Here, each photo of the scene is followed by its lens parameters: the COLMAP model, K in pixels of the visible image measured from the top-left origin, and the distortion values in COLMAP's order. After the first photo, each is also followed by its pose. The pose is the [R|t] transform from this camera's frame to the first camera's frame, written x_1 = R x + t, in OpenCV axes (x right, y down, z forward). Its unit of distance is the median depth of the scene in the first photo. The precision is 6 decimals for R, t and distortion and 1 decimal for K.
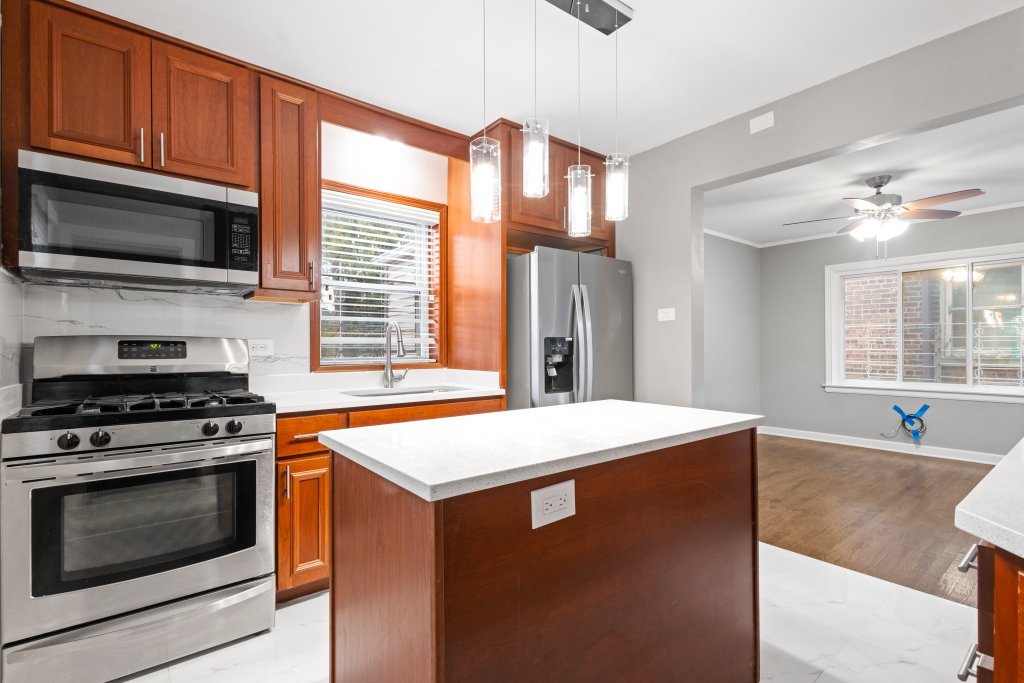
lens RADIAL K [[481.1, 0, 523.2], [0, 481.1, 344.3], [0, 0, 1]] dist [0.003721, 0.000211]
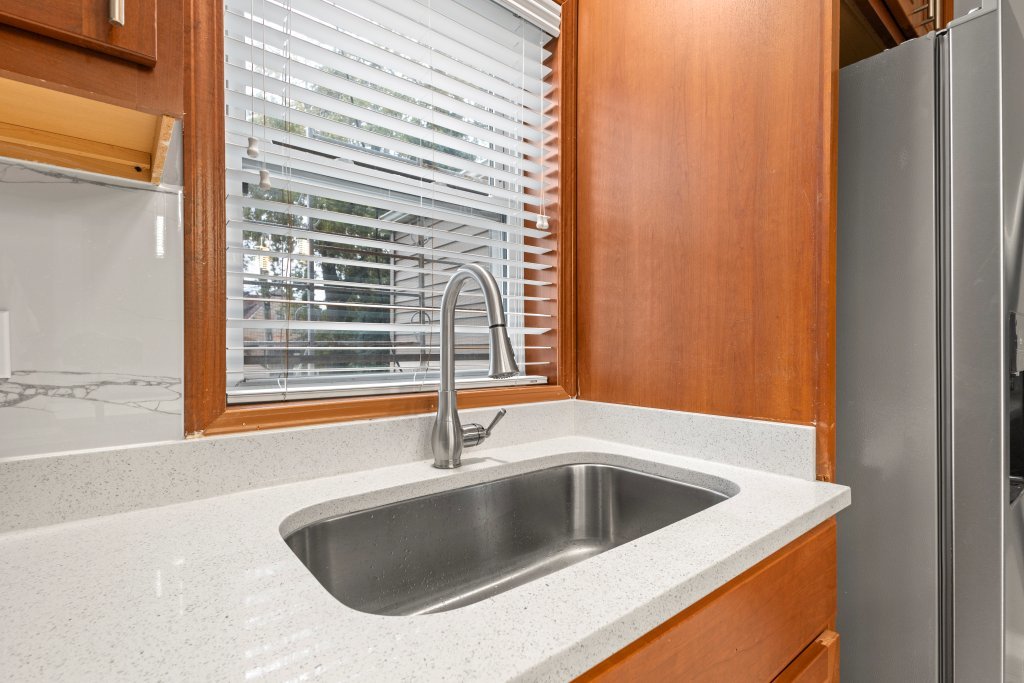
lens RADIAL K [[481.1, 0, 523.2], [0, 481.1, 344.3], [0, 0, 1]] dist [0.003721, 0.000211]
pose [[0.999731, 0.001691, 0.023139, -0.236469], [-0.001605, 0.999992, -0.003715, 0.006541], [-0.023145, 0.003677, 0.999725, 0.667604]]
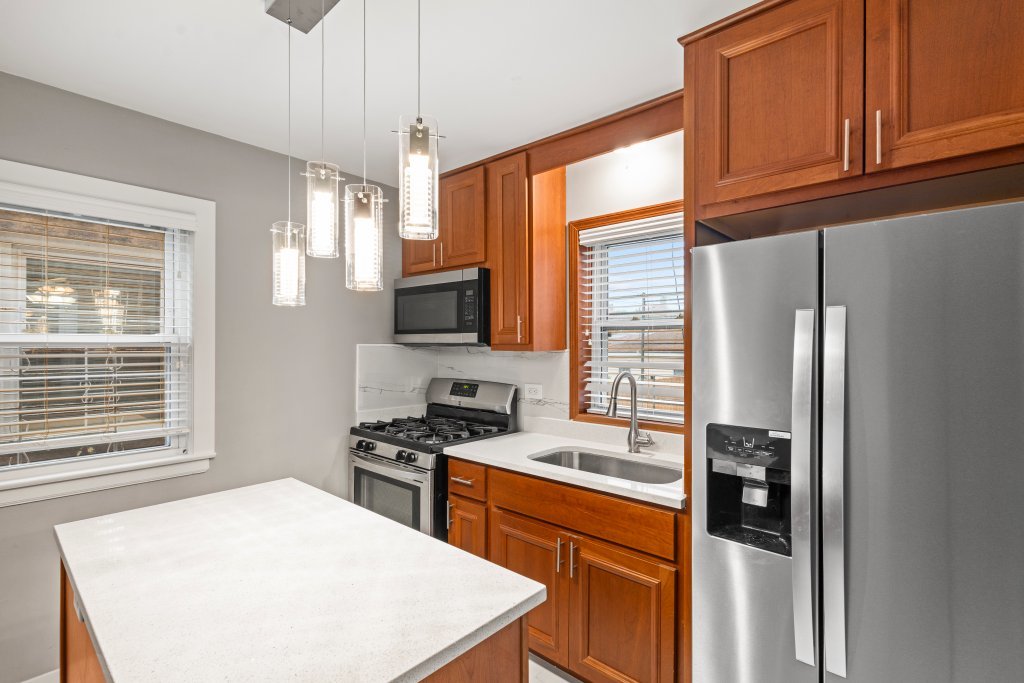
lens RADIAL K [[474.7, 0, 512.0], [0, 474.7, 341.5], [0, 0, 1]] dist [0.005144, -0.000161]
pose [[0.161174, -0.003568, -0.986920, 0.474687], [0.001282, 0.999993, -0.003406, -0.092948], [0.986925, -0.000716, 0.161178, 0.674832]]
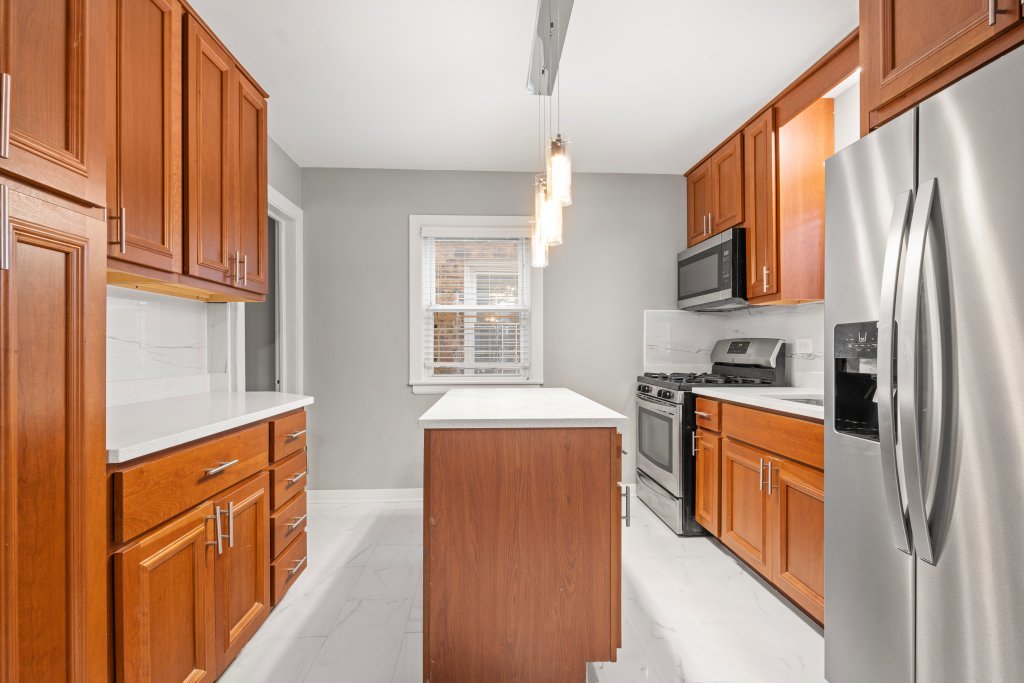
lens RADIAL K [[470.6, 0, 511.6], [0, 470.6, 349.0], [0, 0, 1]] dist [0.000678, -0.000464]
pose [[-0.590496, 0.003572, -0.807032, 0.626991], [0.006599, 0.999978, -0.000402, 0.008735], [0.807013, -0.005563, -0.590507, 0.958828]]
